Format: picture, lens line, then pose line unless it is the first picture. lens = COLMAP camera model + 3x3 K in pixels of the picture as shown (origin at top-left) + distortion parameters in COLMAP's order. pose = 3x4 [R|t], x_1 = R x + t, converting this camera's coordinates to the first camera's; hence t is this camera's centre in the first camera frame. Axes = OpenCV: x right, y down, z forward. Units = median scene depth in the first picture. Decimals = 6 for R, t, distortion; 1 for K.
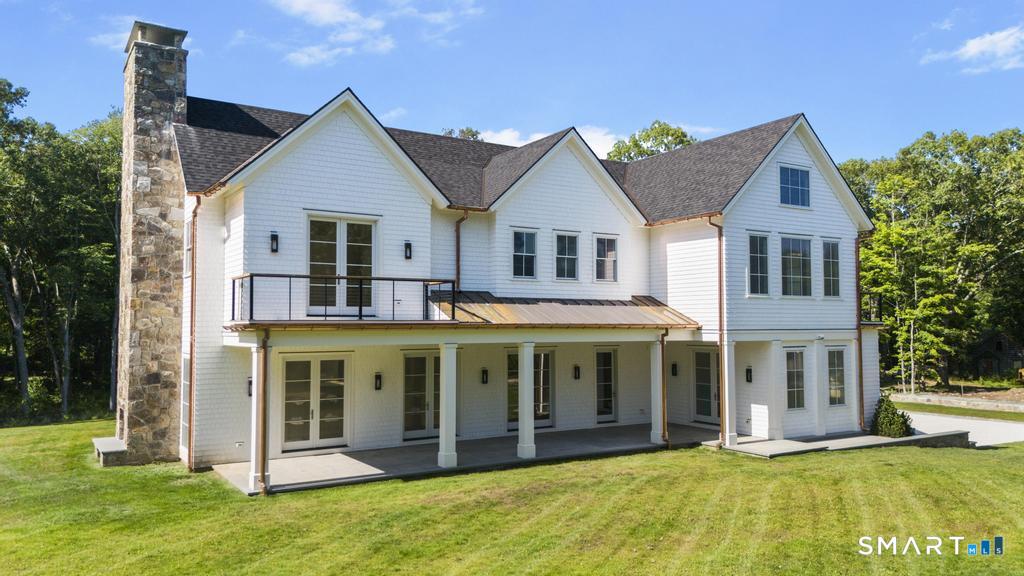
lens RADIAL K [[743.0, 0, 512.0], [0, 743.0, 288.0], [0, 0, 1]] dist [0.083016, -0.002488]
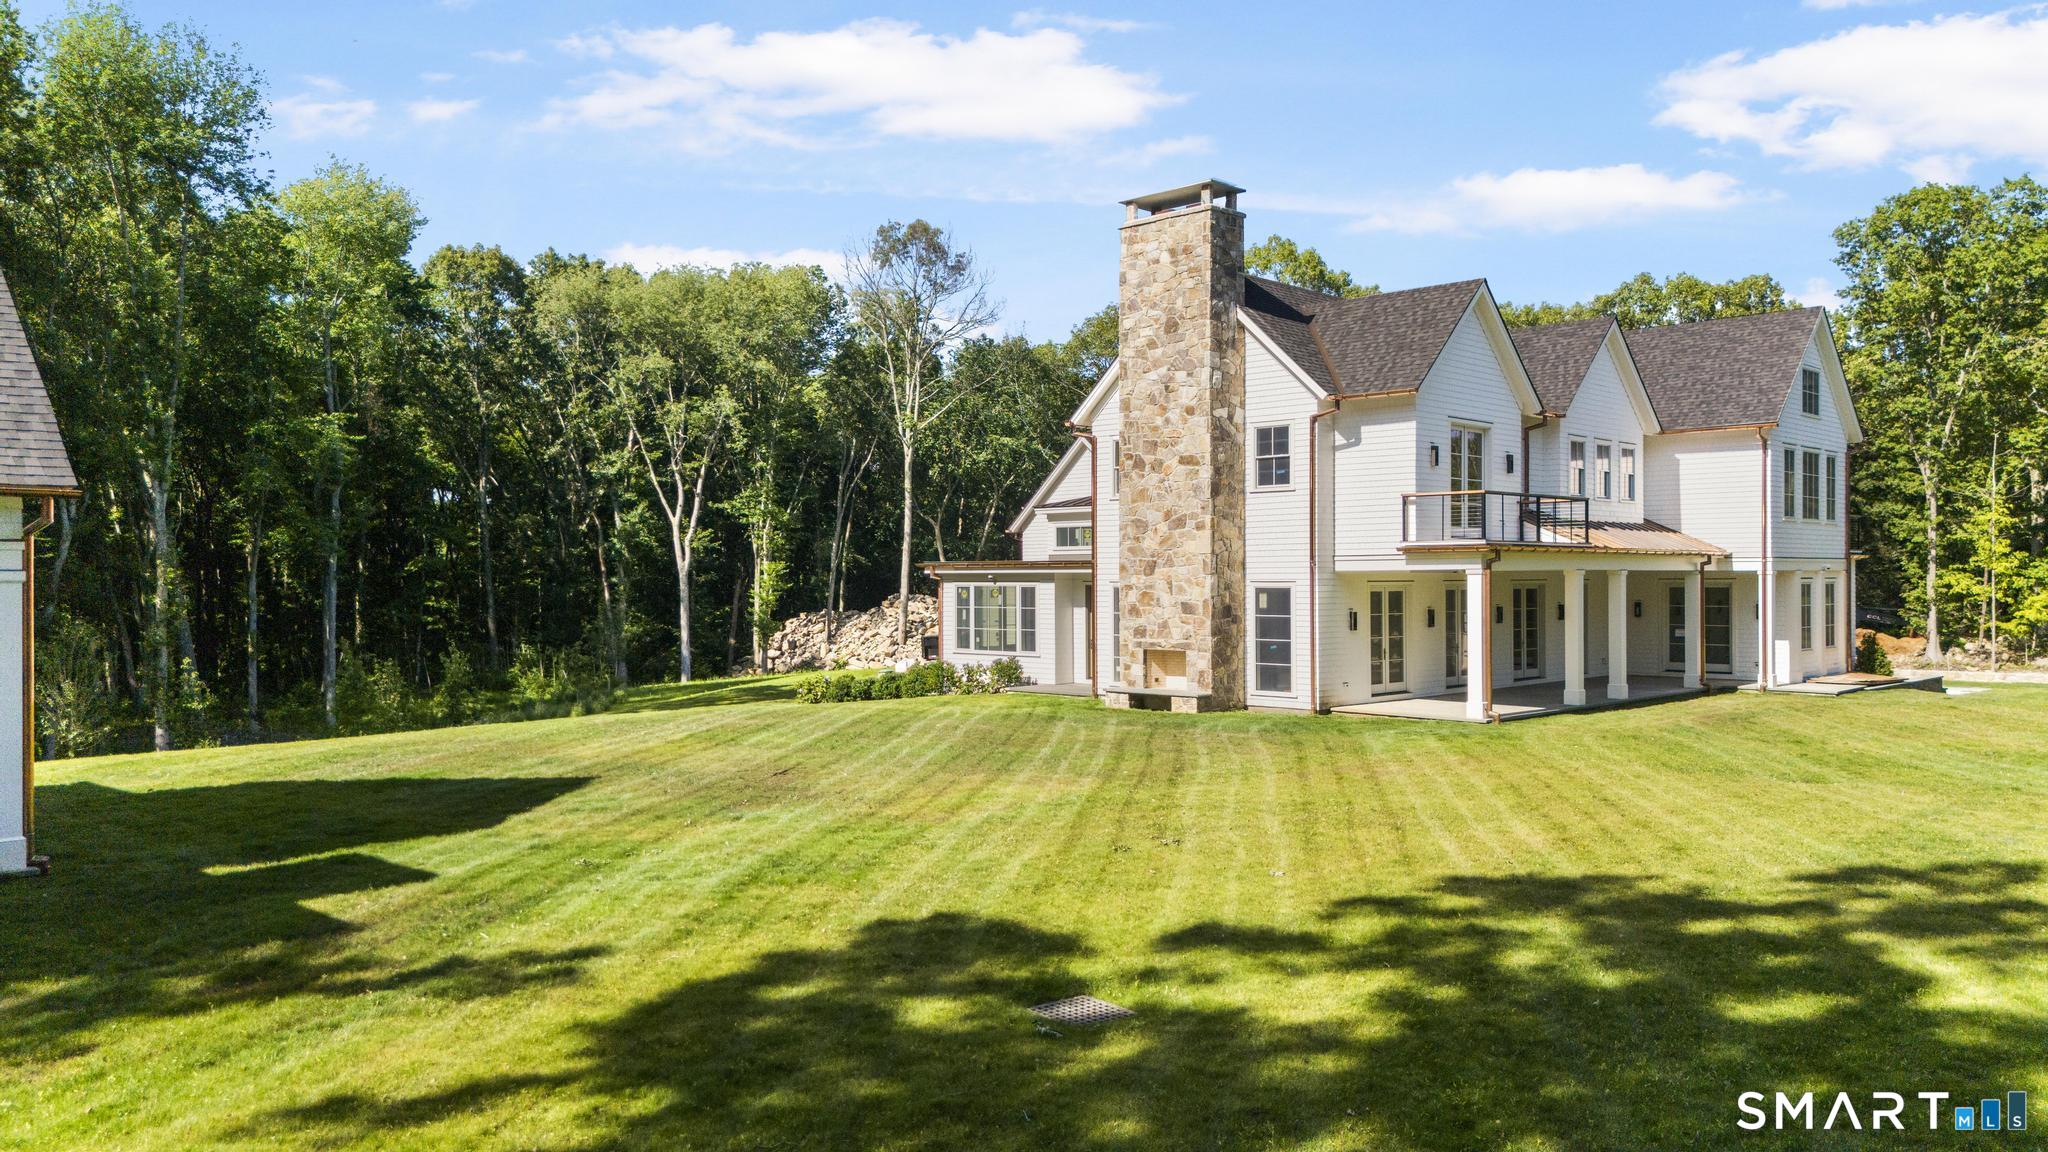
lens RADIAL K [[1486.0, 0, 1024.0], [0, 1486.0, 576.0], [0, 0, 1]] dist [0.083016, -0.002488]
pose [[0.967085, -0.001850, 0.254446, -0.997557], [-0.011067, 0.998722, 0.049323, 0.000193], [-0.254212, -0.050516, 0.965828, -0.484471]]
